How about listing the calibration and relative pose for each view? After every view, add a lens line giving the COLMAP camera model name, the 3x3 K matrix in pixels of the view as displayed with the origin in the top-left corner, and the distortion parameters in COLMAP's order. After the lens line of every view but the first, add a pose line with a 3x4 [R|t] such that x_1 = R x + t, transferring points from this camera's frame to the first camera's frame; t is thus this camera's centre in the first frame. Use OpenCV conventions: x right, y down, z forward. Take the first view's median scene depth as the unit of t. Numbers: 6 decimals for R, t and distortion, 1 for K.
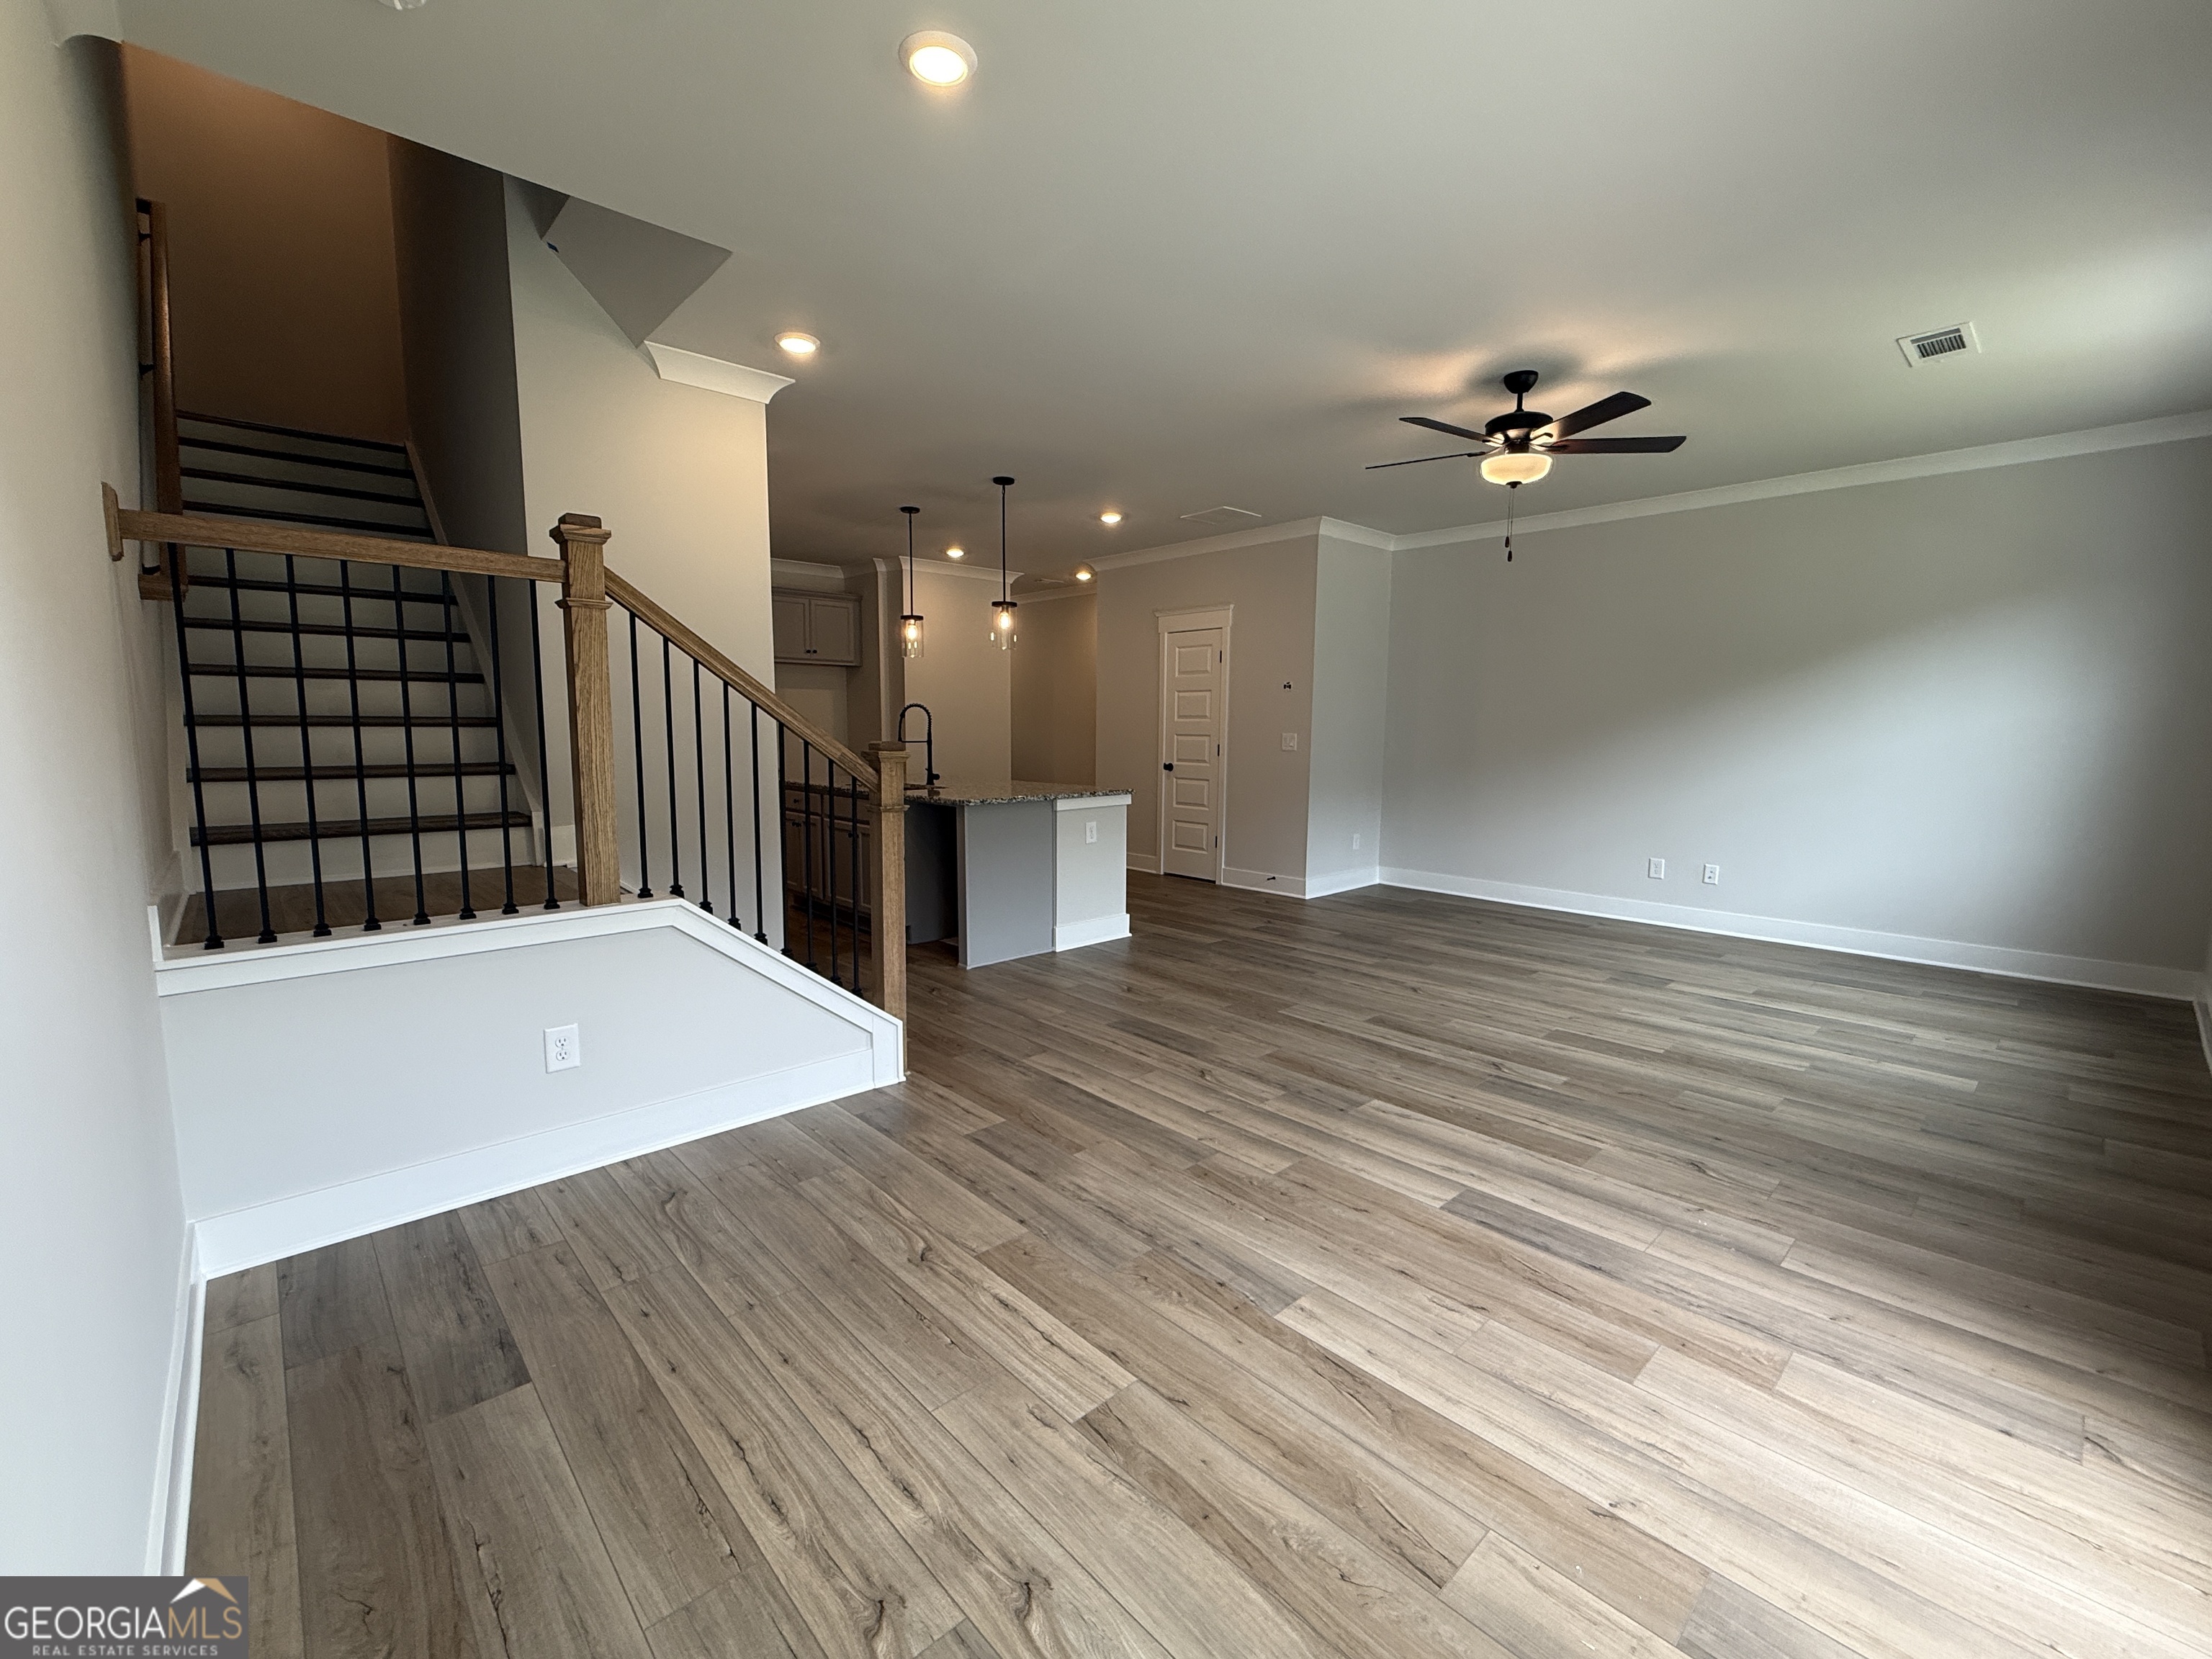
lens RADIAL K [[935.6, 0, 1106.0], [0, 935.6, 829.5], [0, 0, 1]] dist [-0.000979, -0.000039]
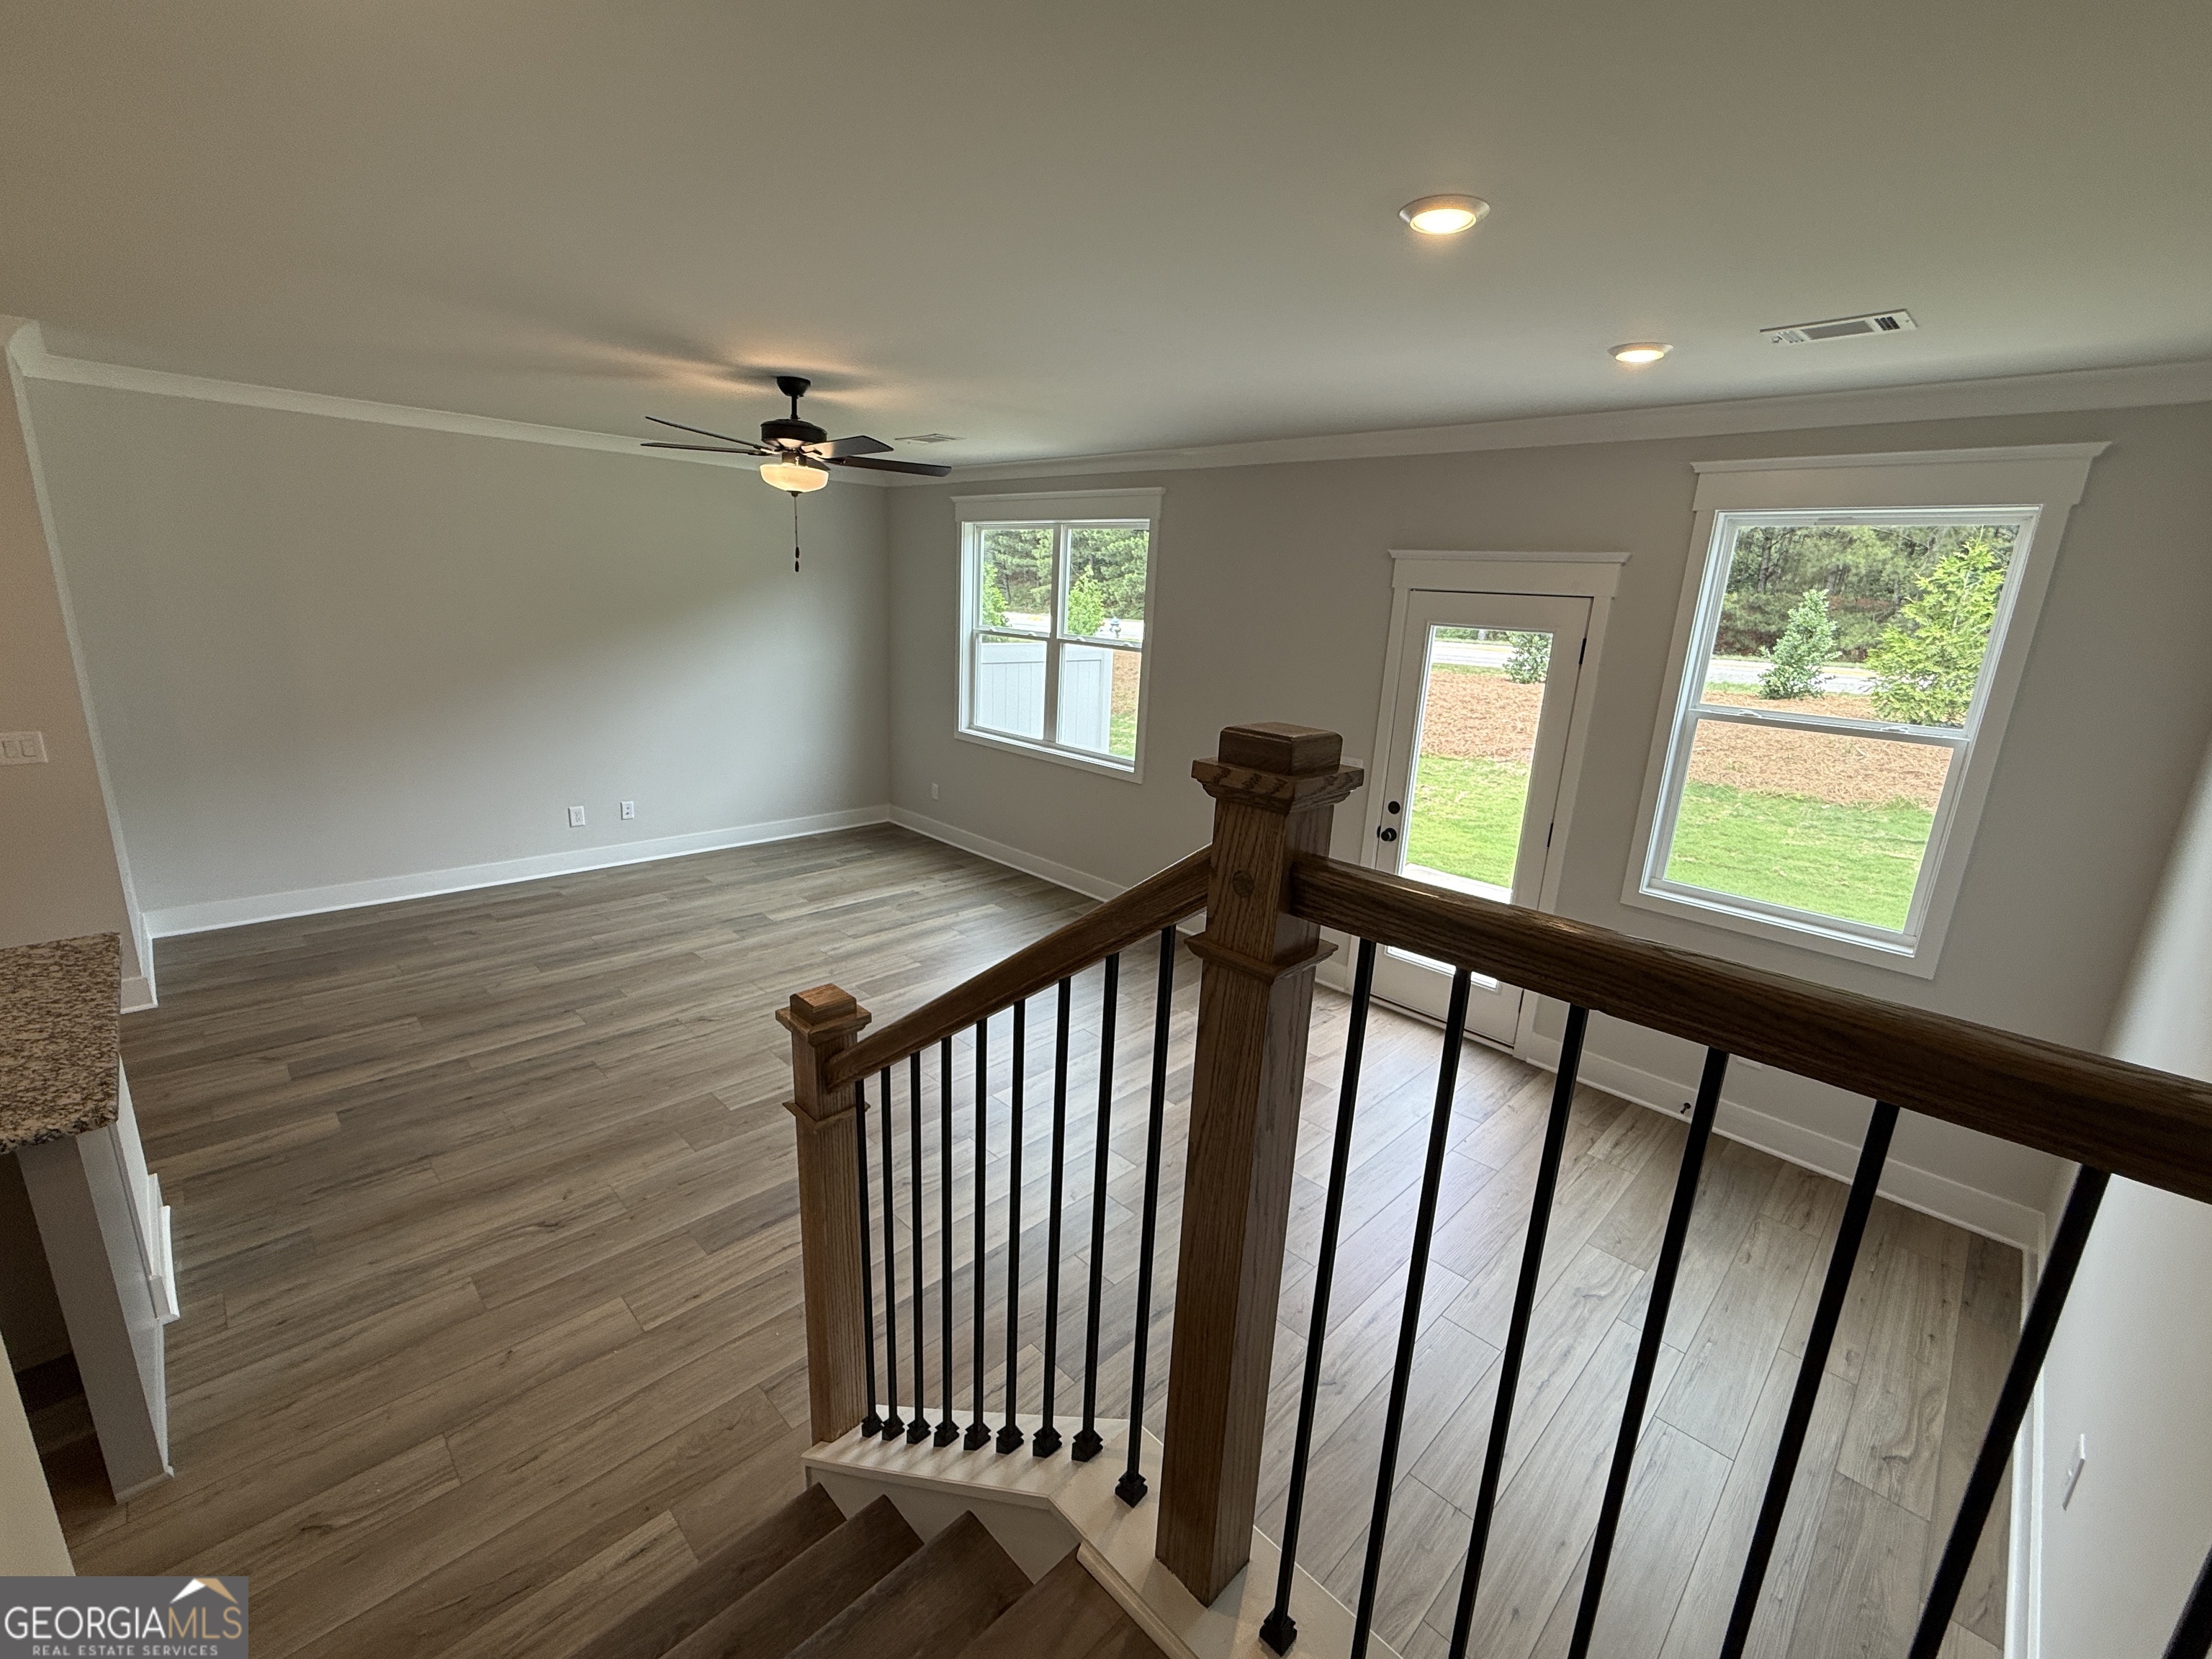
lens RADIAL K [[935.6, 0, 1106.0], [0, 935.6, 829.5], [0, 0, 1]] dist [-0.000979, -0.000039]
pose [[-0.038086, -0.262048, 0.964303, -0.661059], [0.064192, 0.962368, 0.264057, -0.286579], [-0.997211, 0.071958, -0.019831, 0.770558]]
